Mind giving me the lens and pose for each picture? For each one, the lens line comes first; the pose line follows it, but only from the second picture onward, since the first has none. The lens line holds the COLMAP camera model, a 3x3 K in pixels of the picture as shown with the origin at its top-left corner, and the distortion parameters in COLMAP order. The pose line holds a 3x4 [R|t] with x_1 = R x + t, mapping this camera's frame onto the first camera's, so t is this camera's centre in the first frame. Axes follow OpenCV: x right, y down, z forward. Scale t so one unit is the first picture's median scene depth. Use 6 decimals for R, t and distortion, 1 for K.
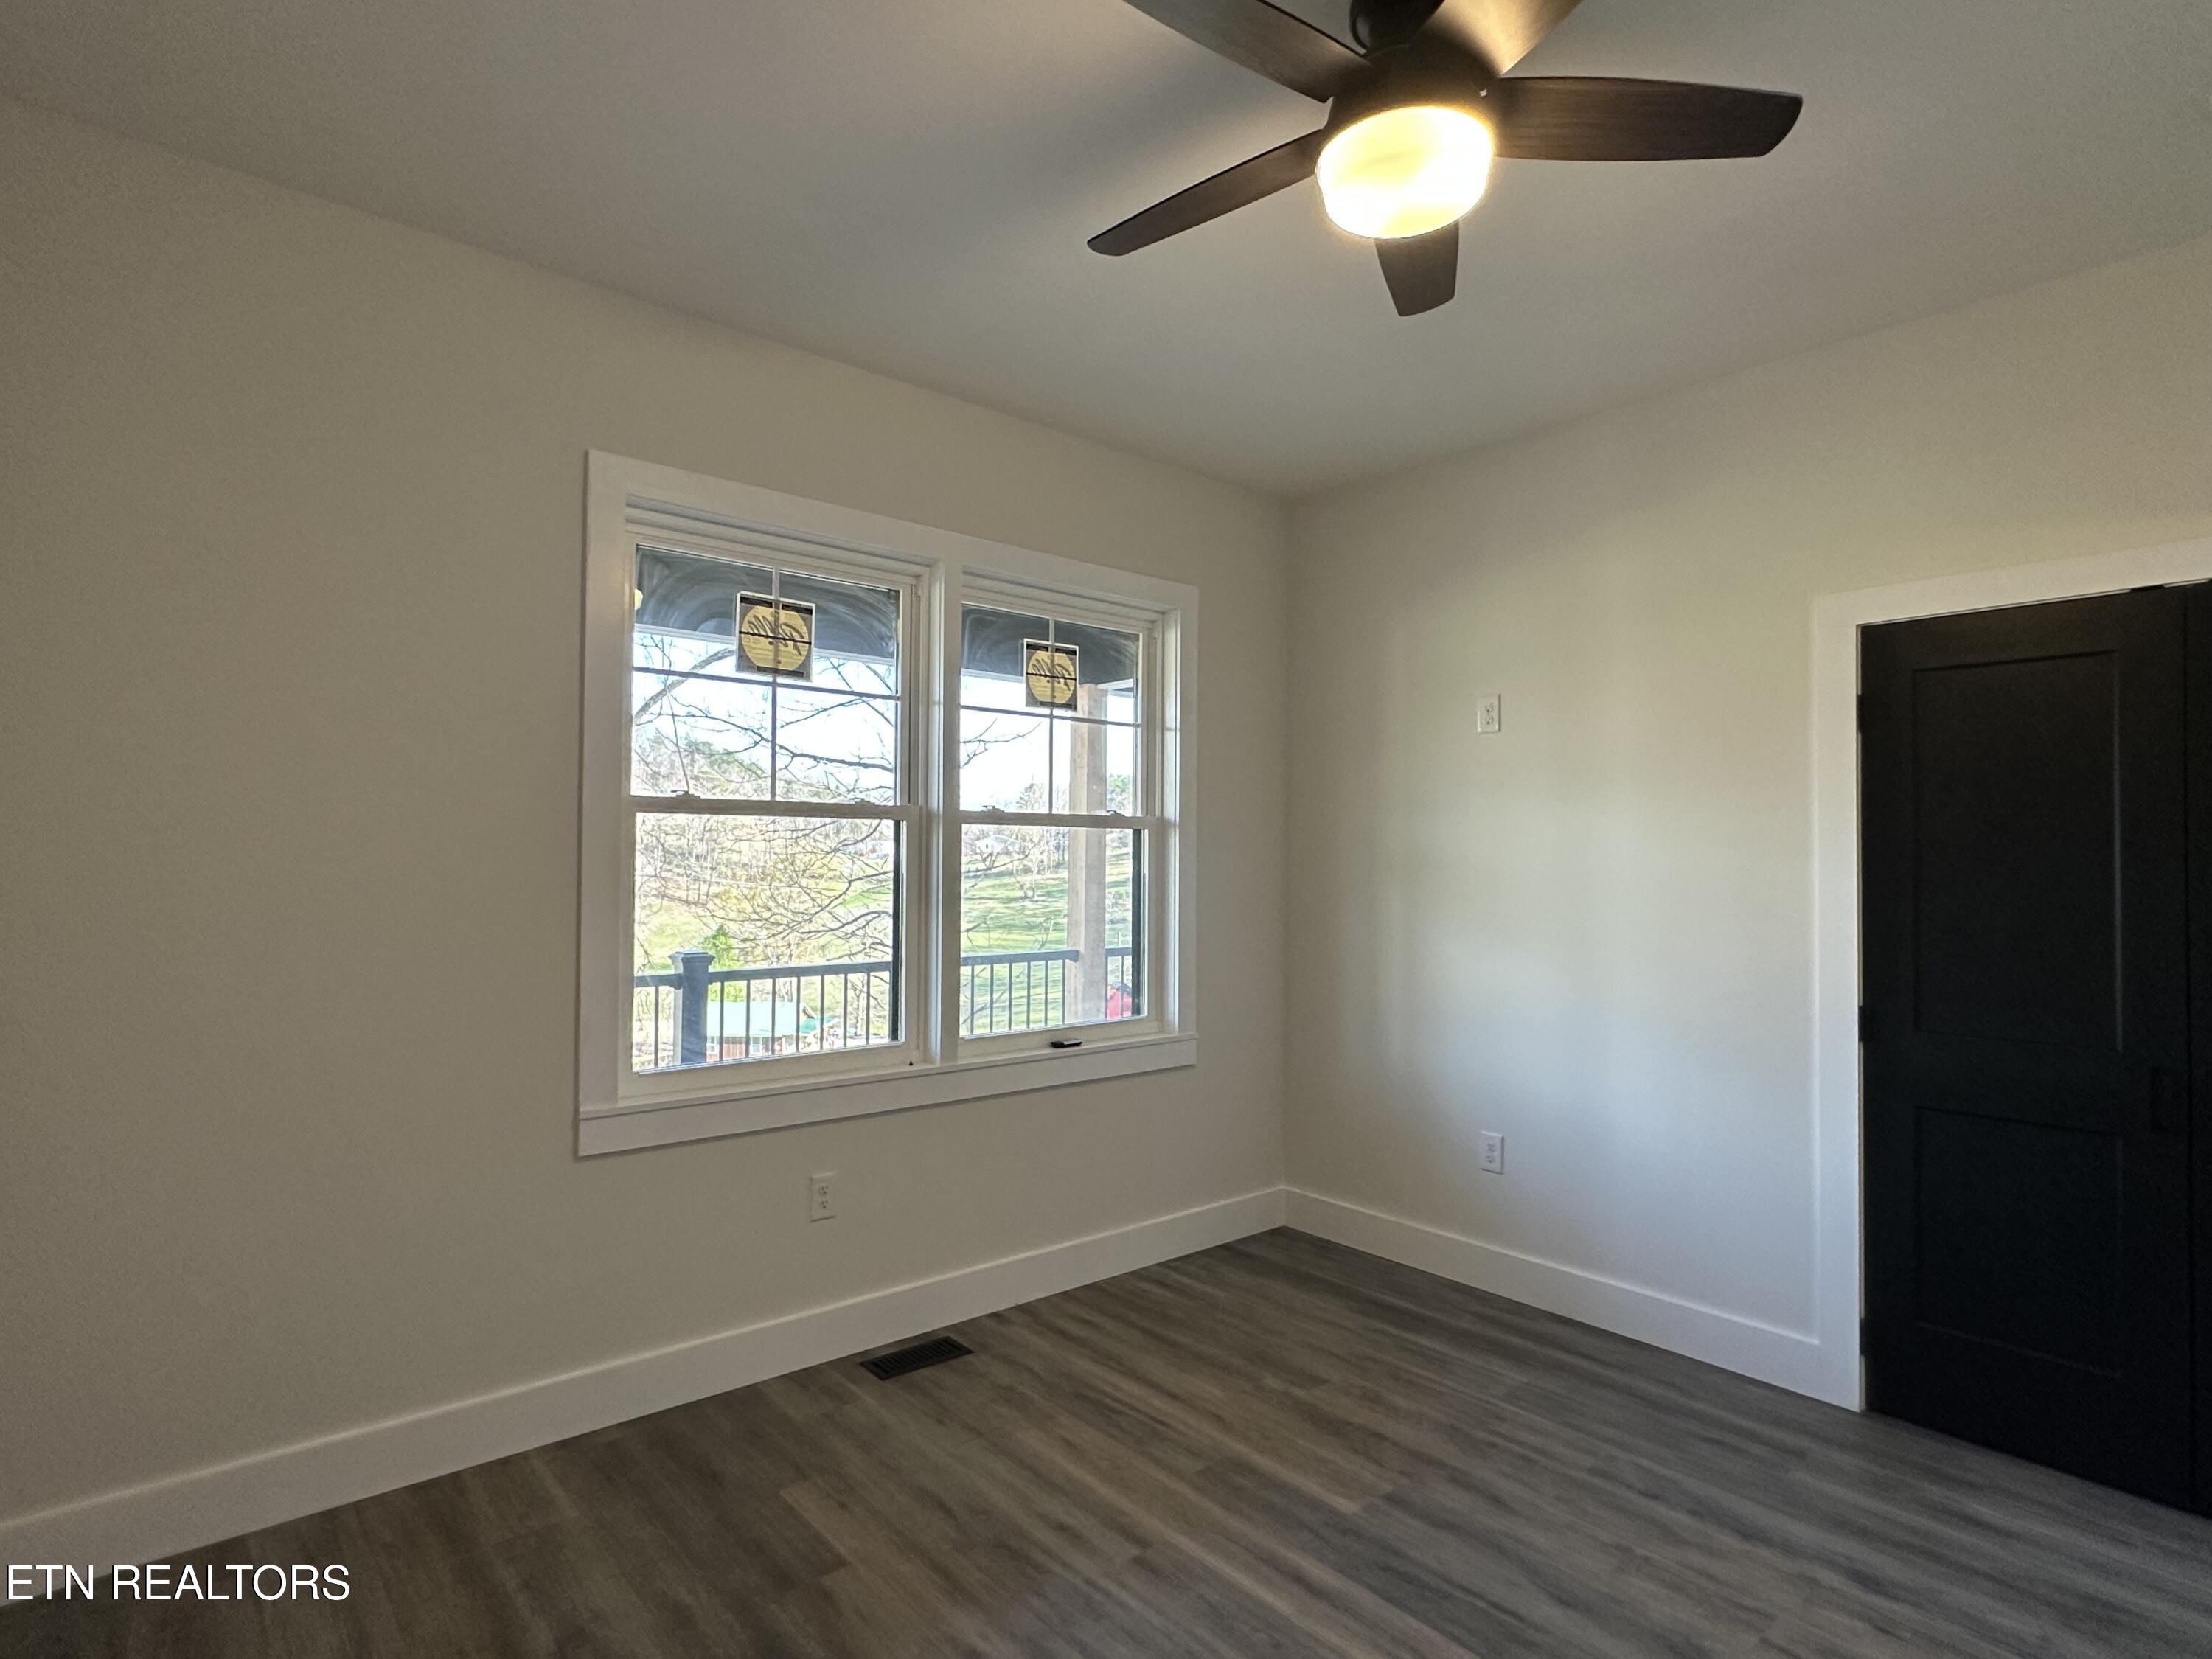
lens RADIAL K [[1158.2, 0, 1099.6], [0, 1158.2, 822.7], [0, 0, 1]] dist [-0.004300, 0.001597]
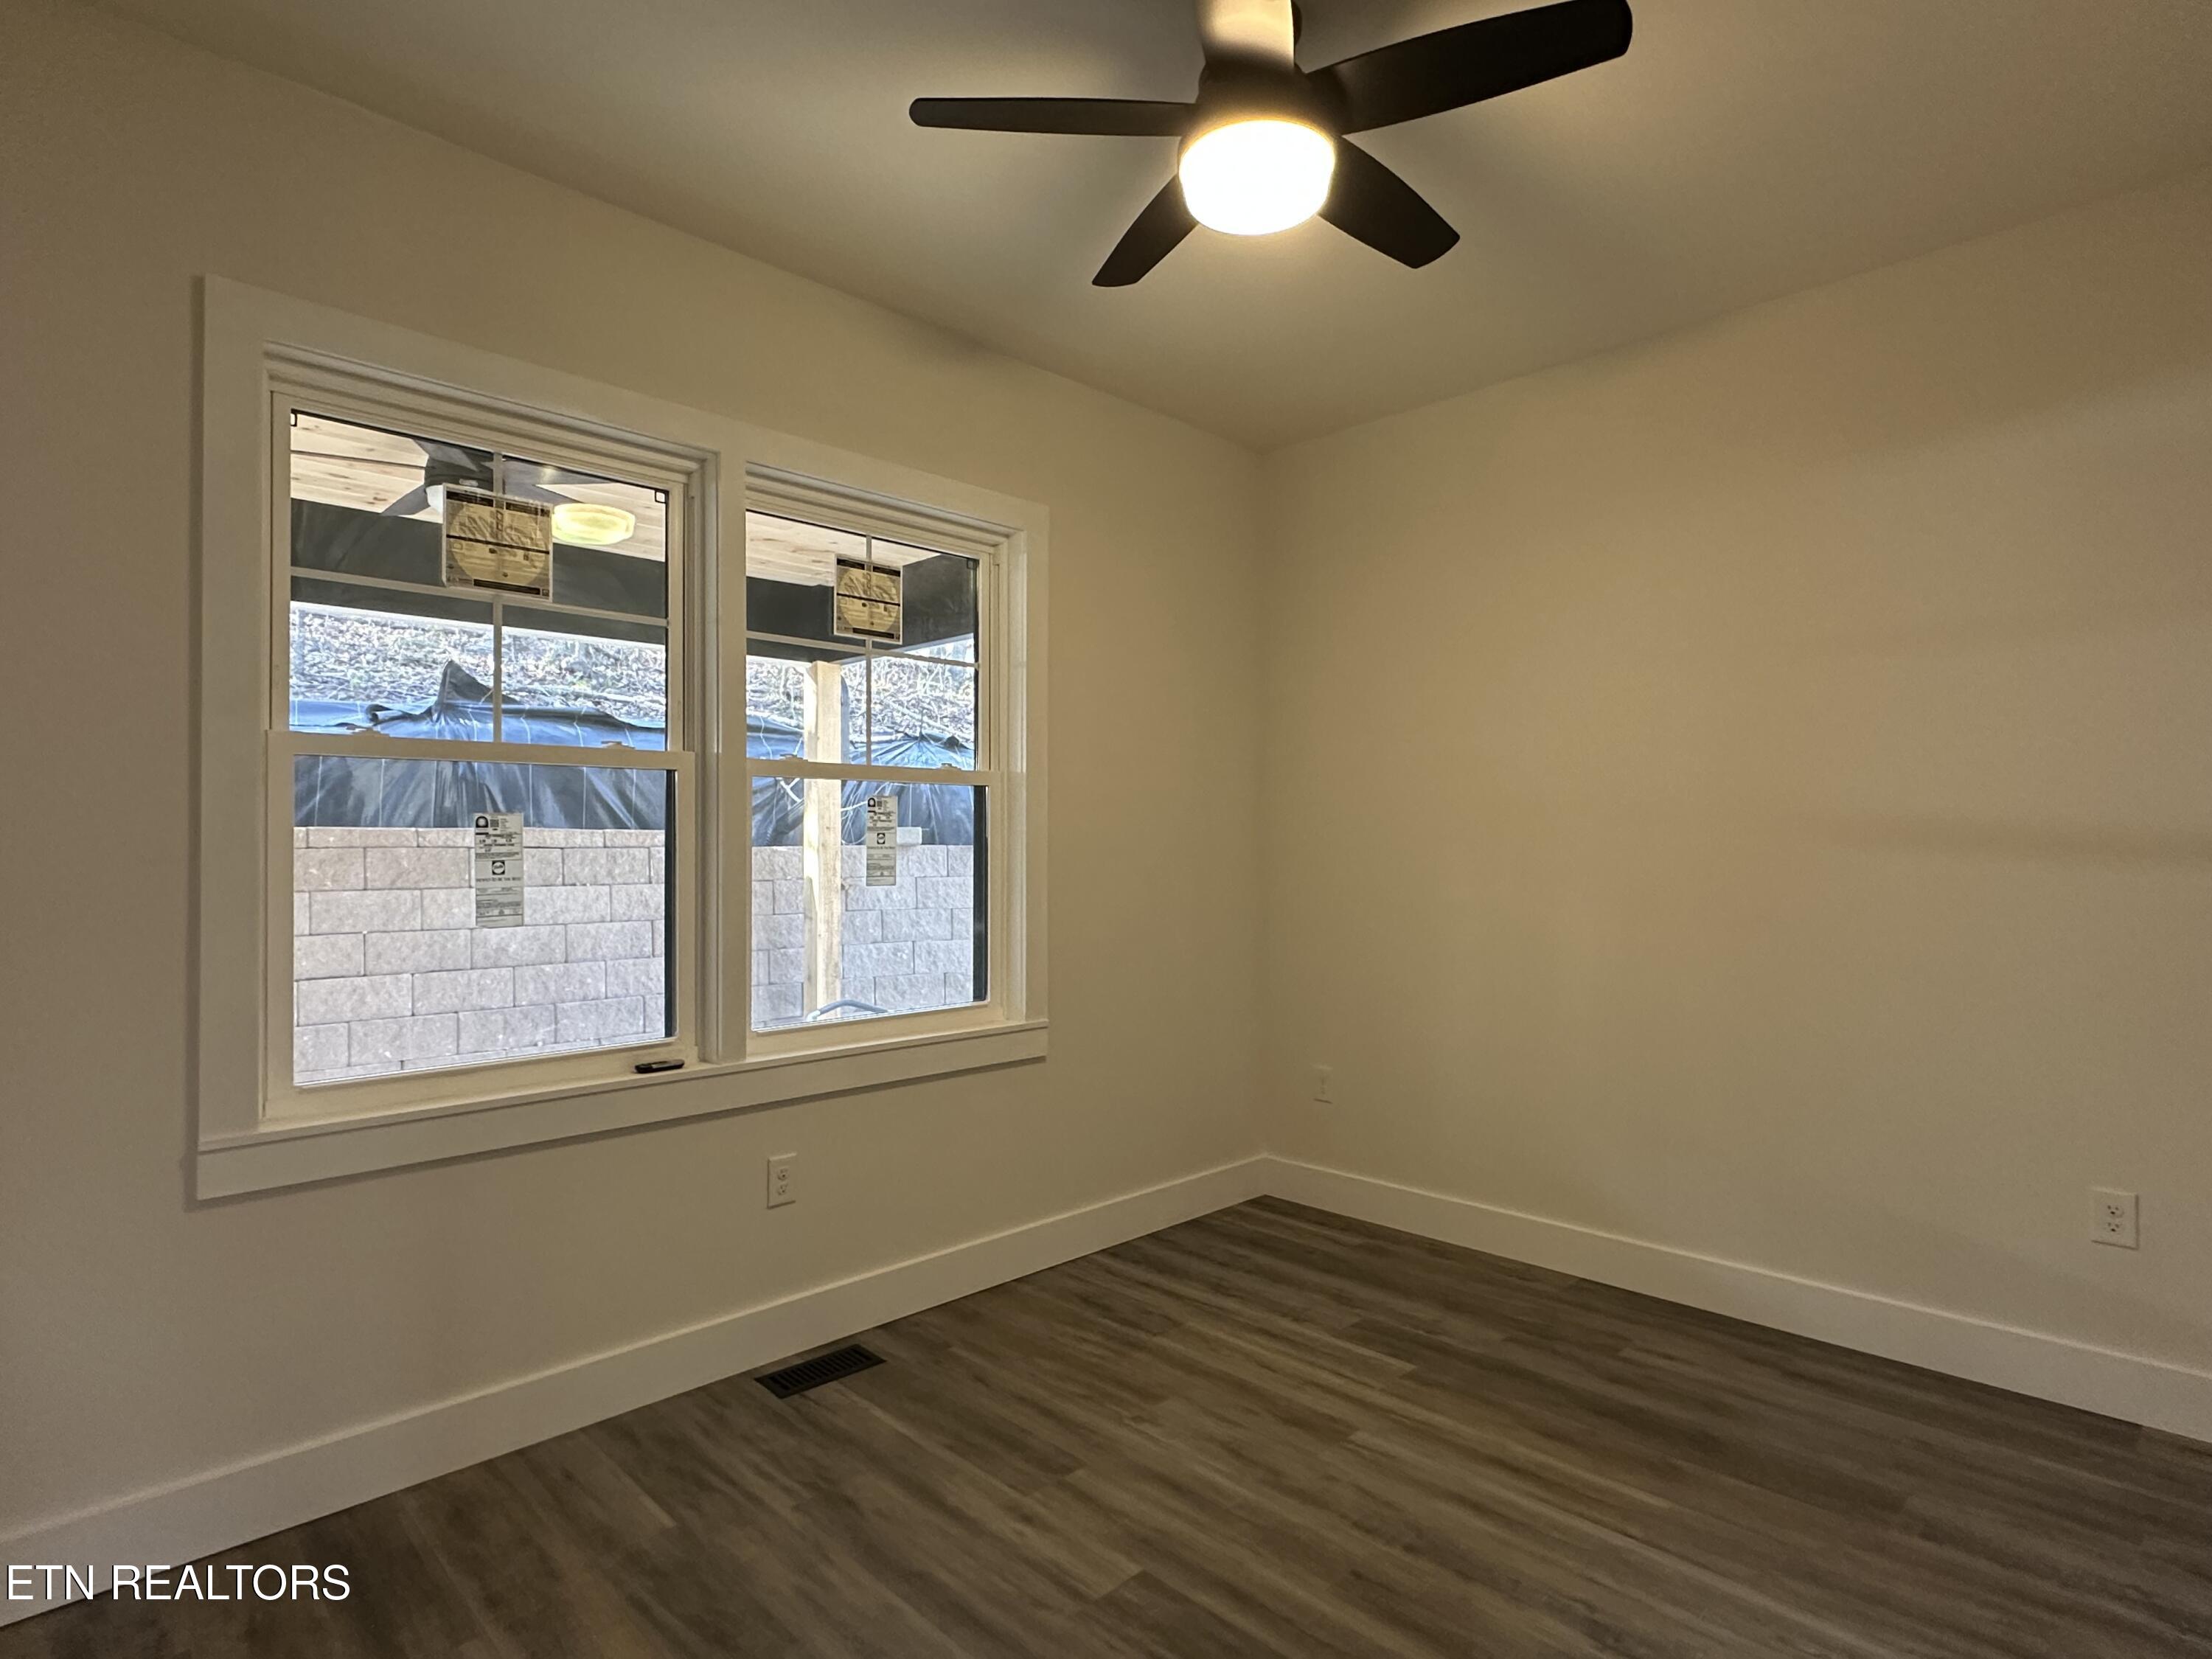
lens RADIAL K [[1158.2, 0, 1253.8], [0, 1158.2, 799.5], [0, 0, 1]] dist [-0.004300, 0.001597]
pose [[0.995012, -0.002492, 0.099720, 0.156515], [0.000926, 0.999876, 0.015741, 0.005956], [-0.099747, -0.015570, 0.994891, 0.134371]]
